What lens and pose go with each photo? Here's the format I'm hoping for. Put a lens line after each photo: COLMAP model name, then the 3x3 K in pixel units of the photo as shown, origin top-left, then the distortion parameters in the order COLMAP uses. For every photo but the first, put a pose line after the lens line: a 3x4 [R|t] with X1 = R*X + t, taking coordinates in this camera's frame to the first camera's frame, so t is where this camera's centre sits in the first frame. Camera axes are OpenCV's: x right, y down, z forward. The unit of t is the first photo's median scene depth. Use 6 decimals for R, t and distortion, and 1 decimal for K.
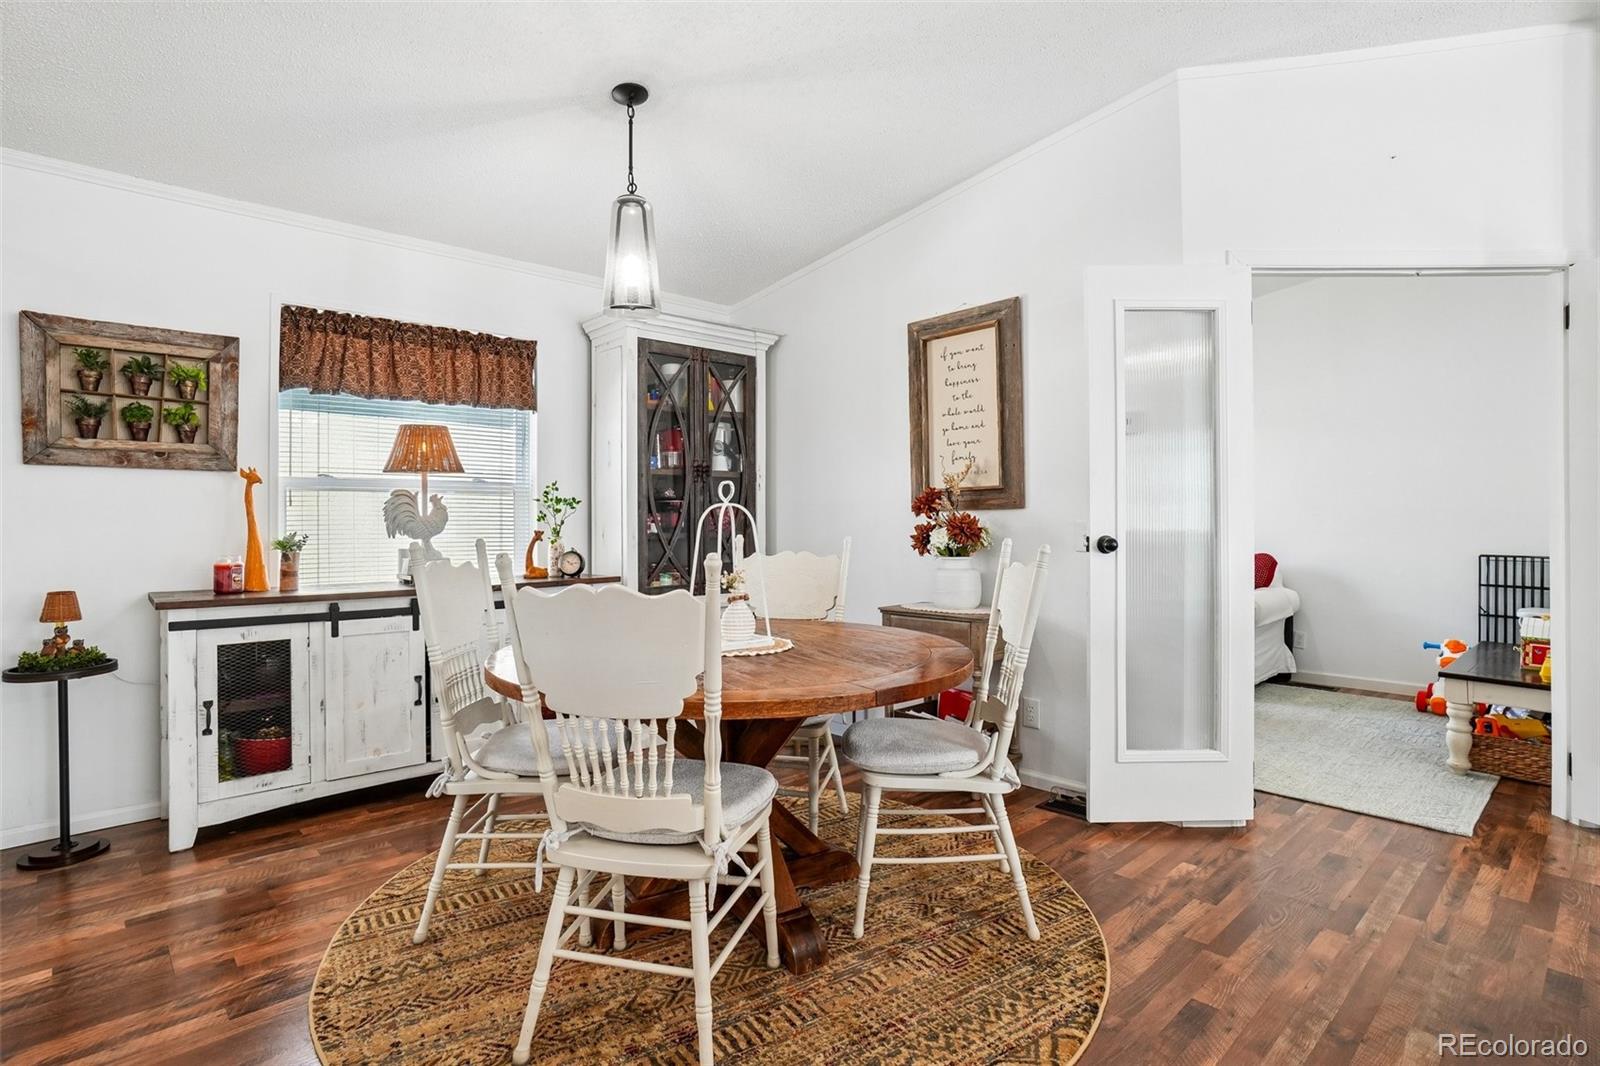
lens RADIAL K [[805.1, 0, 790.5], [0, 805.1, 527.4], [0, 0, 1]] dist [-0.026433, 0.000607]
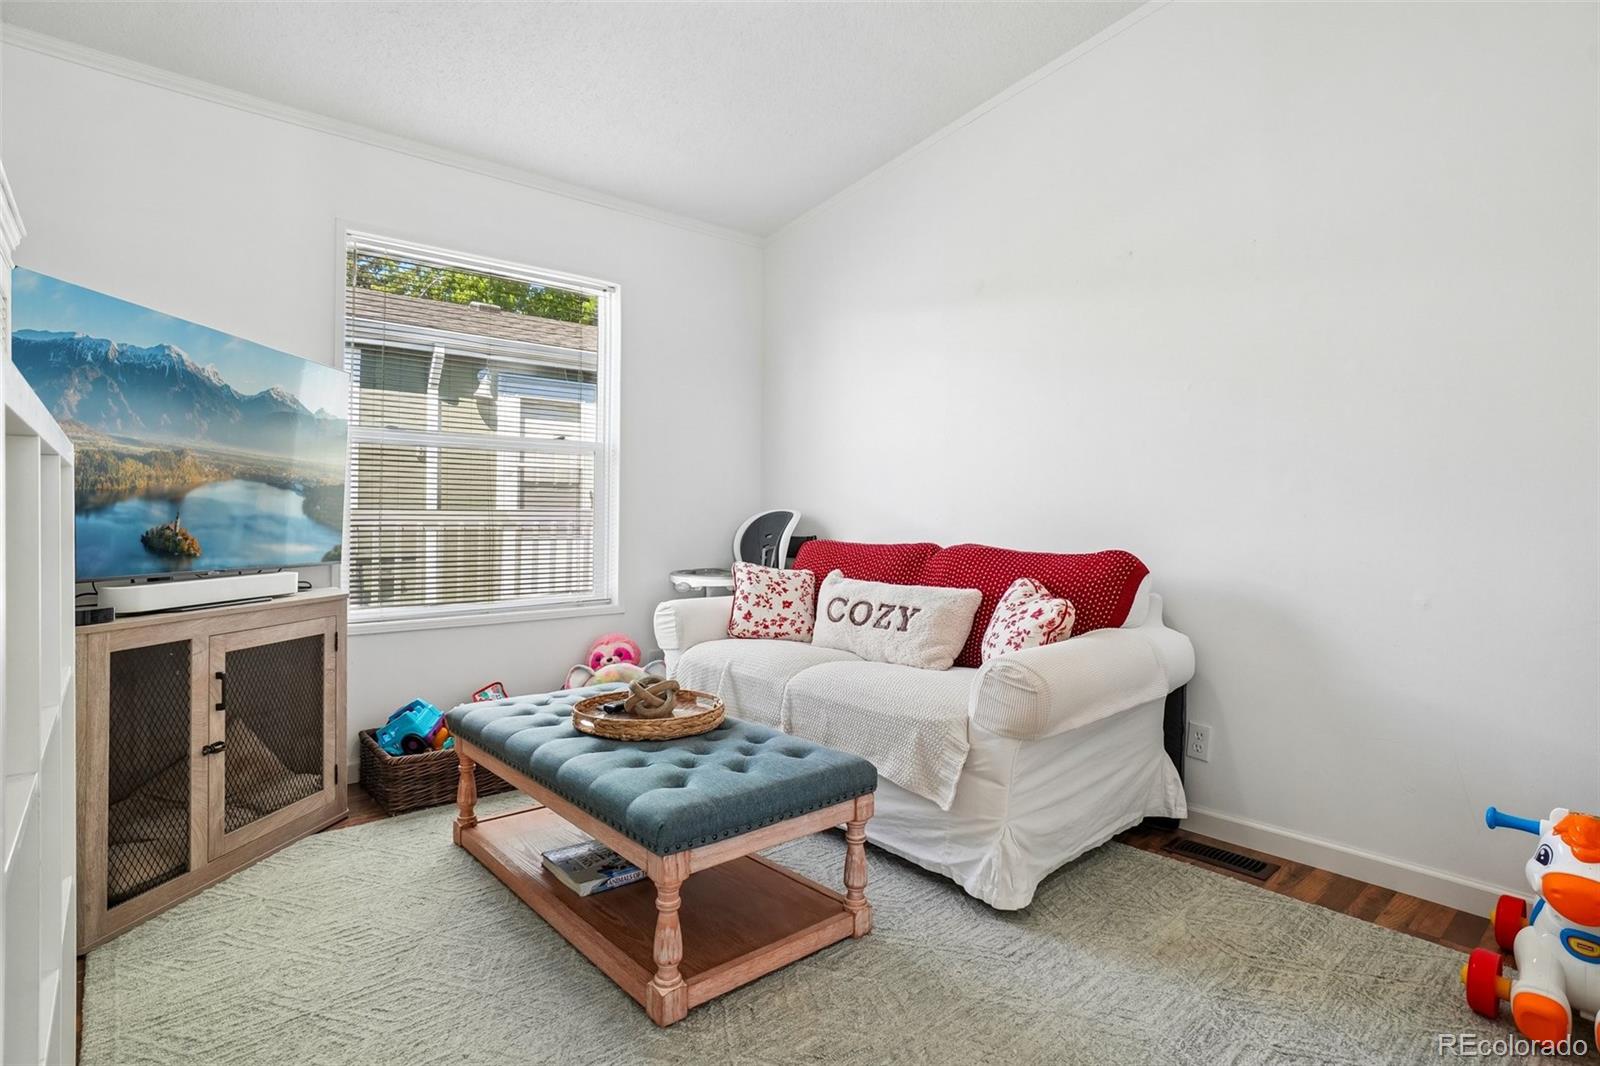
lens RADIAL K [[805.1, 0, 790.5], [0, 805.1, 527.4], [0, 0, 1]] dist [-0.026433, 0.000607]
pose [[0.999667, 0.006167, -0.025072, 0.428524], [-0.006291, 0.999968, -0.004867, 0.022726], [0.025041, 0.005023, 0.999674, 0.551831]]
